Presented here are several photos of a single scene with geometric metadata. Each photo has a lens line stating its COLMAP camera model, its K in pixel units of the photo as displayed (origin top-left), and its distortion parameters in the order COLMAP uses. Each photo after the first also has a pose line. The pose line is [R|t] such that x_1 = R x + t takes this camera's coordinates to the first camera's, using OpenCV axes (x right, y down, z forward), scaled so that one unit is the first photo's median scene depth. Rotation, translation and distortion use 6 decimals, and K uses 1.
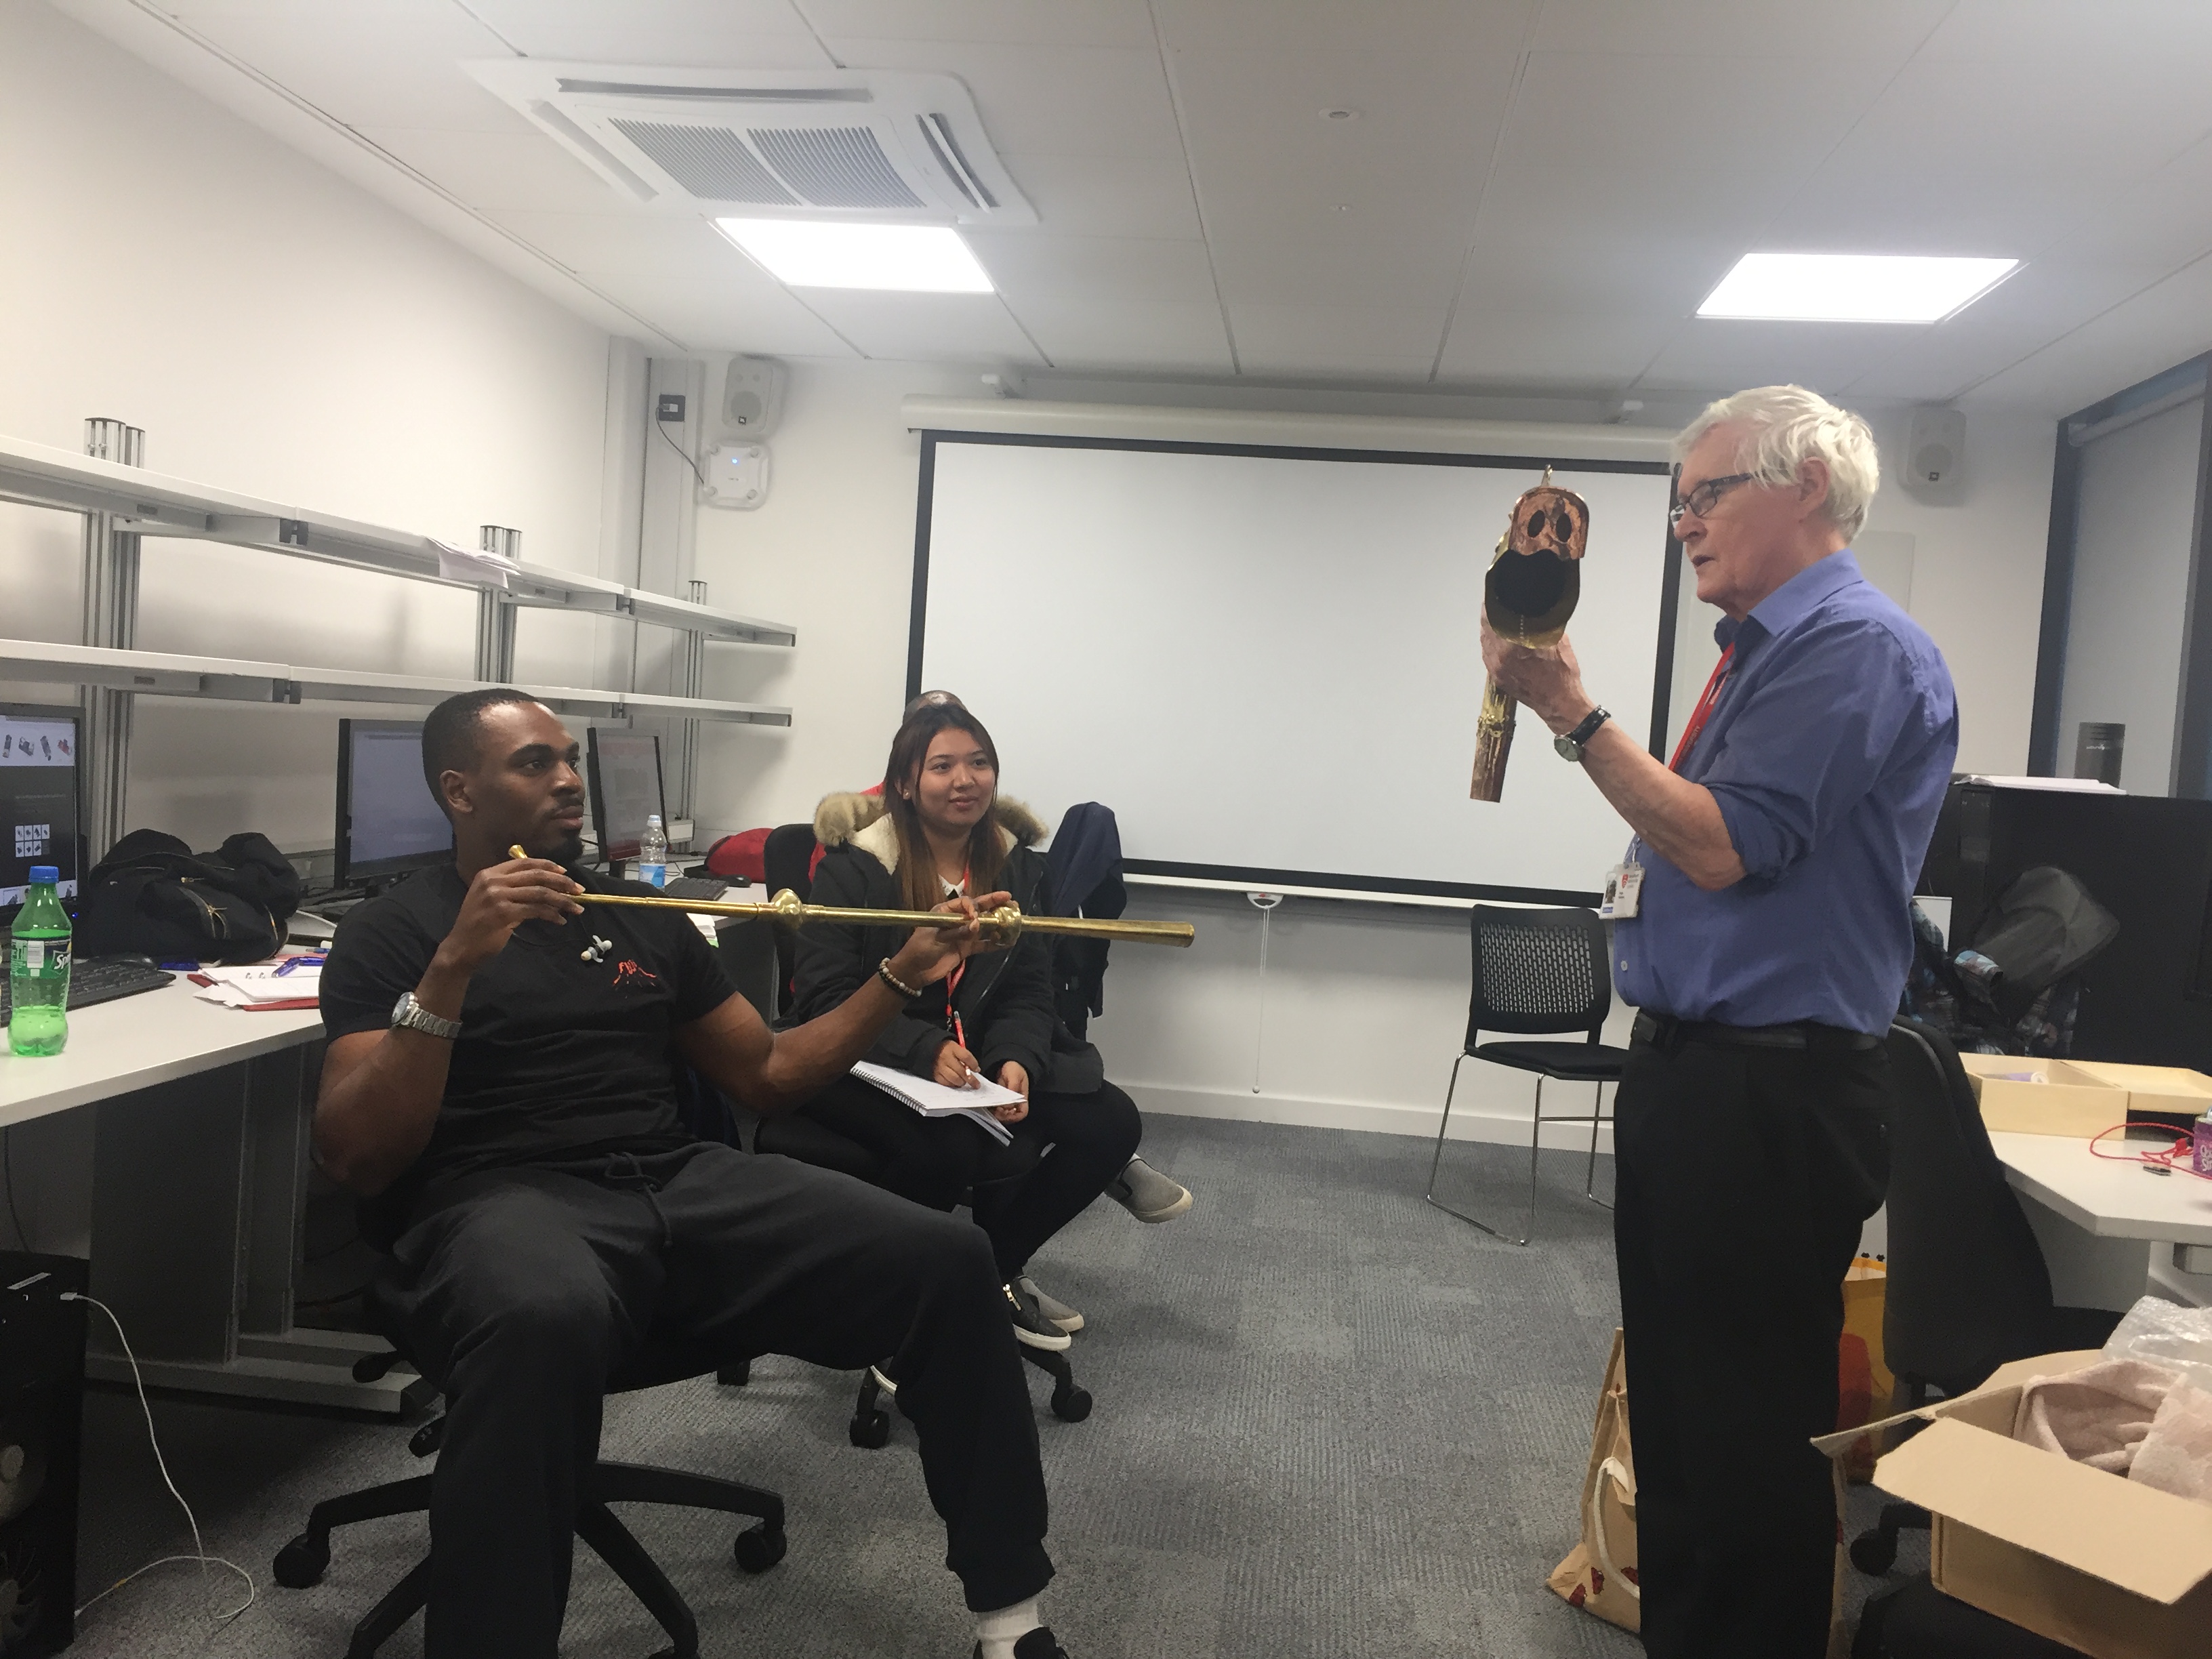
lens RADIAL K [[1892.4, 0, 1109.2], [0, 1892.4, 834.1], [0, 0, 1]] dist [0.062474, -0.017404]
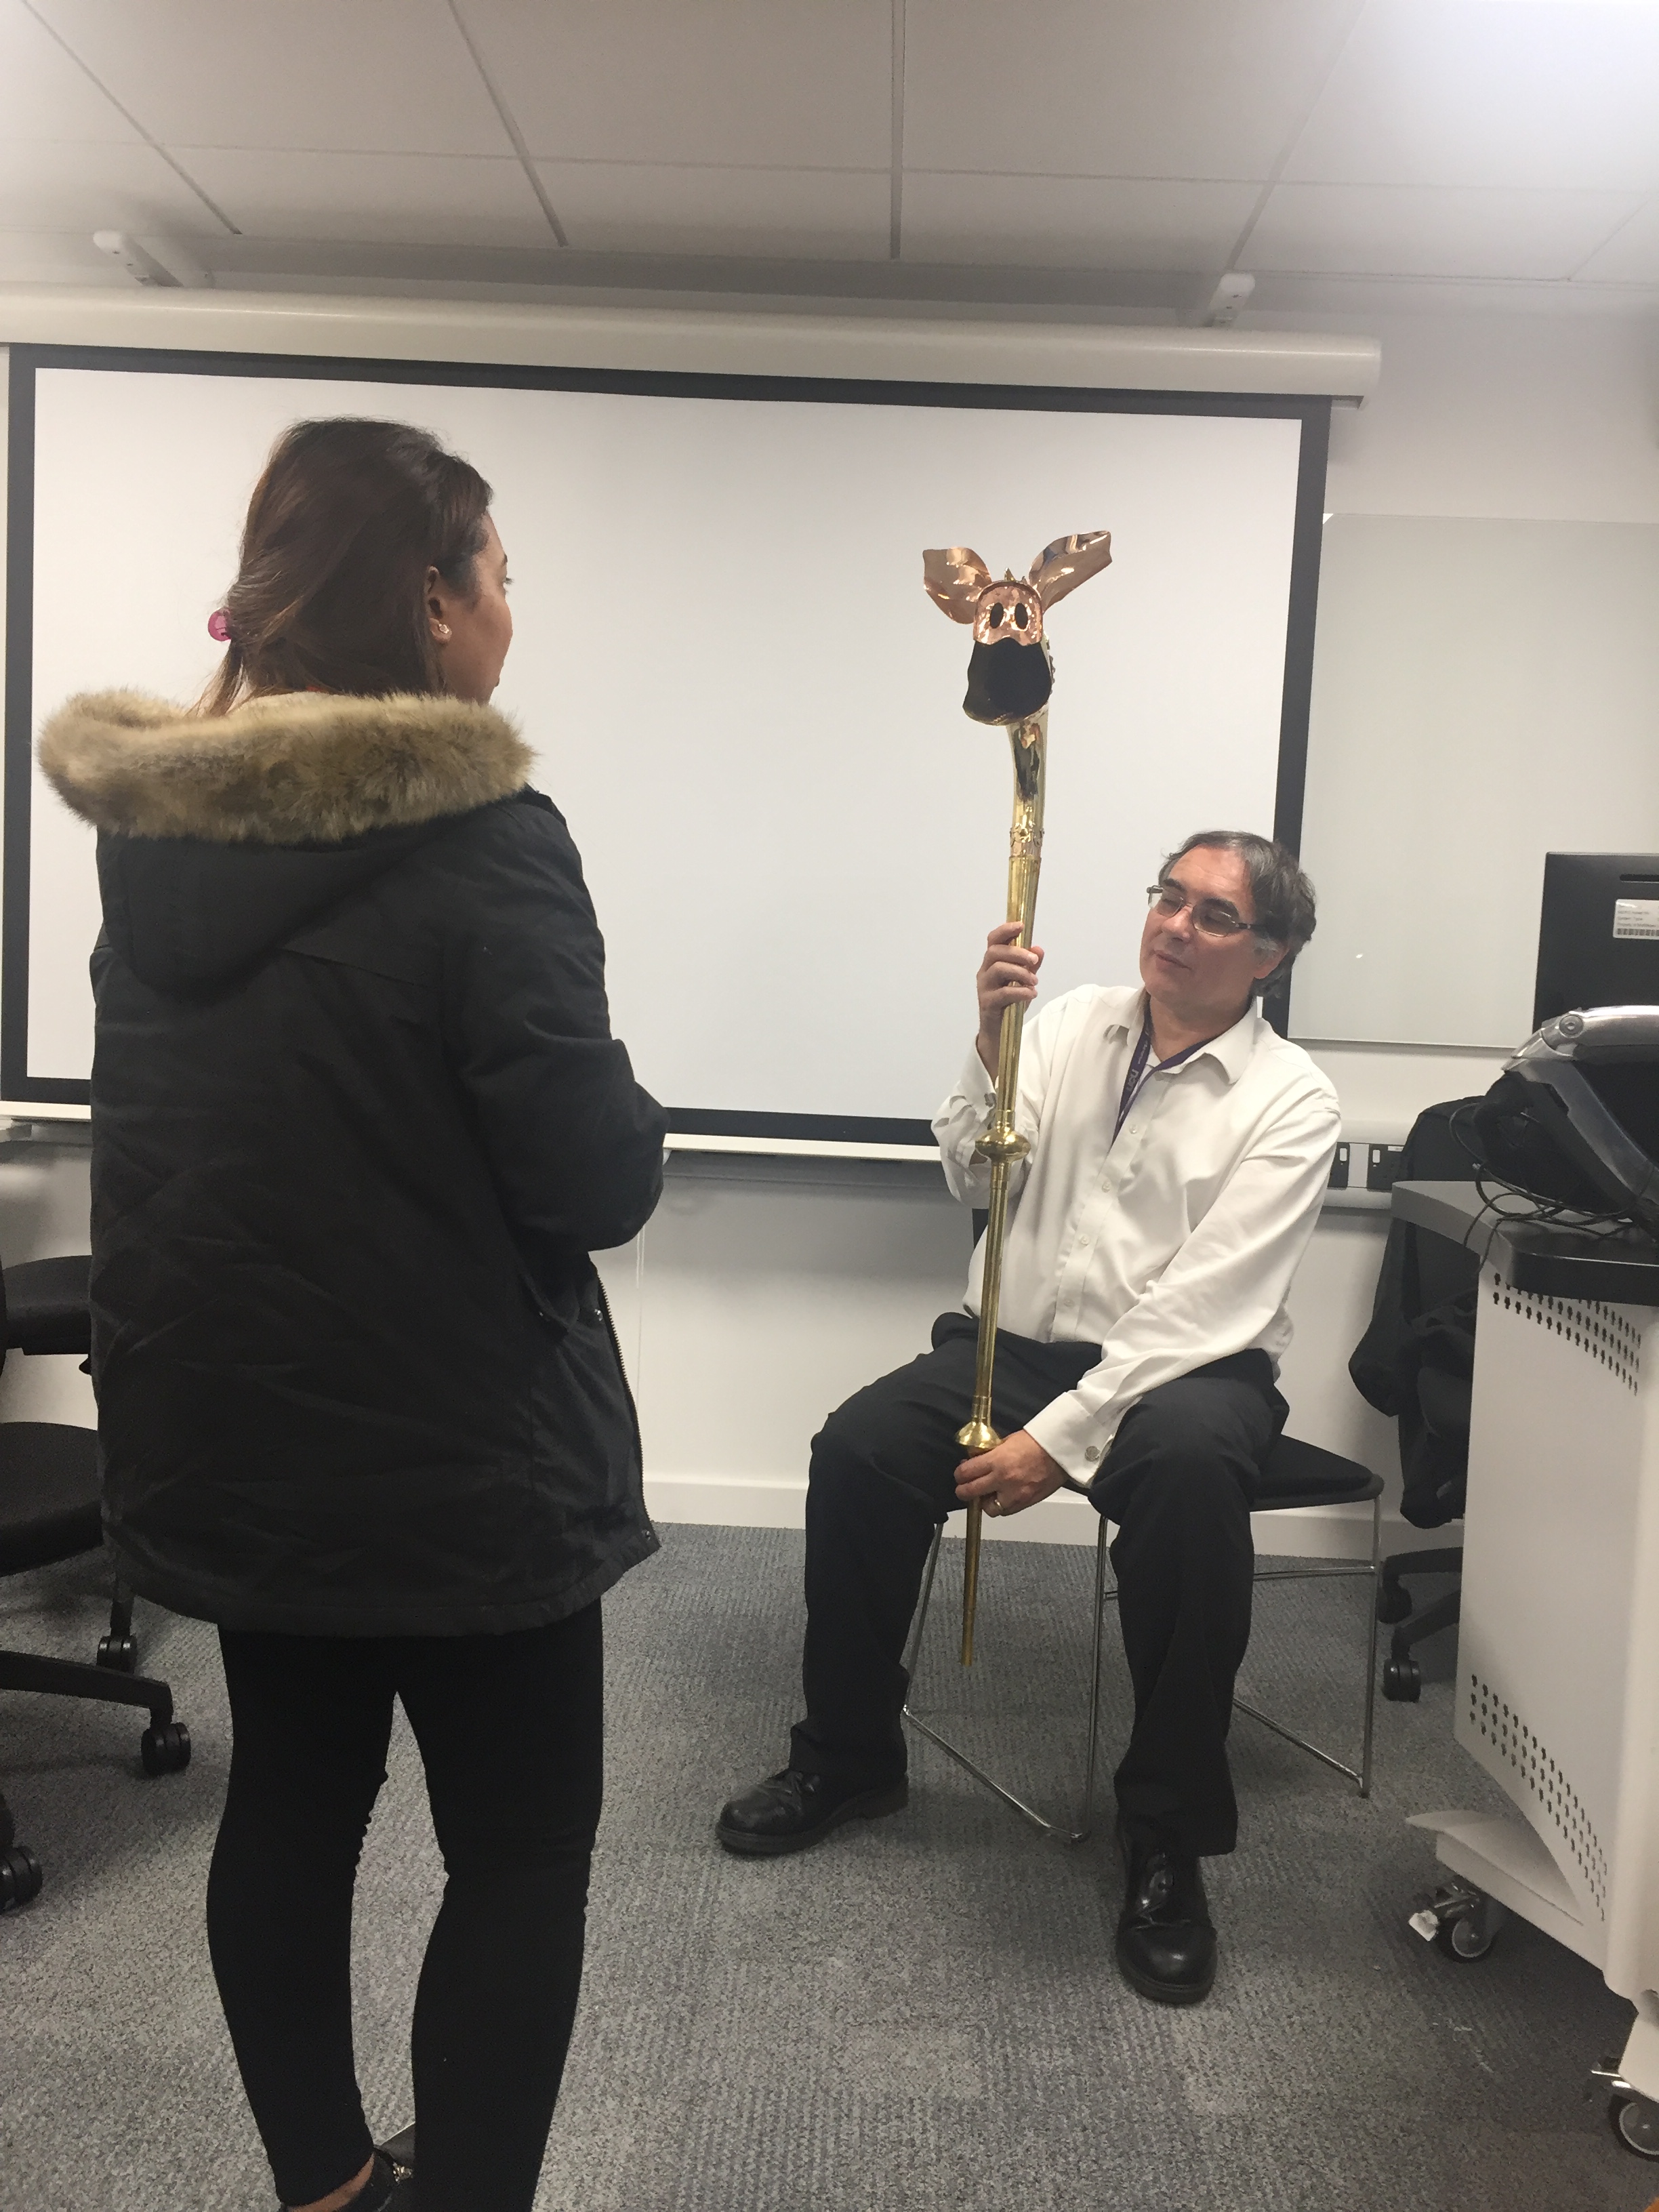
lens RADIAL K [[1892.4, 0, 828.5], [0, 1892.4, 1101.2], [0, 0, 1]] dist [0.062474, -0.017404]
pose [[0.996474, -0.028347, 0.078974, 0.098911], [0.025969, 0.999183, 0.030975, 0.000938], [-0.079788, -0.028815, 0.996395, 0.424542]]
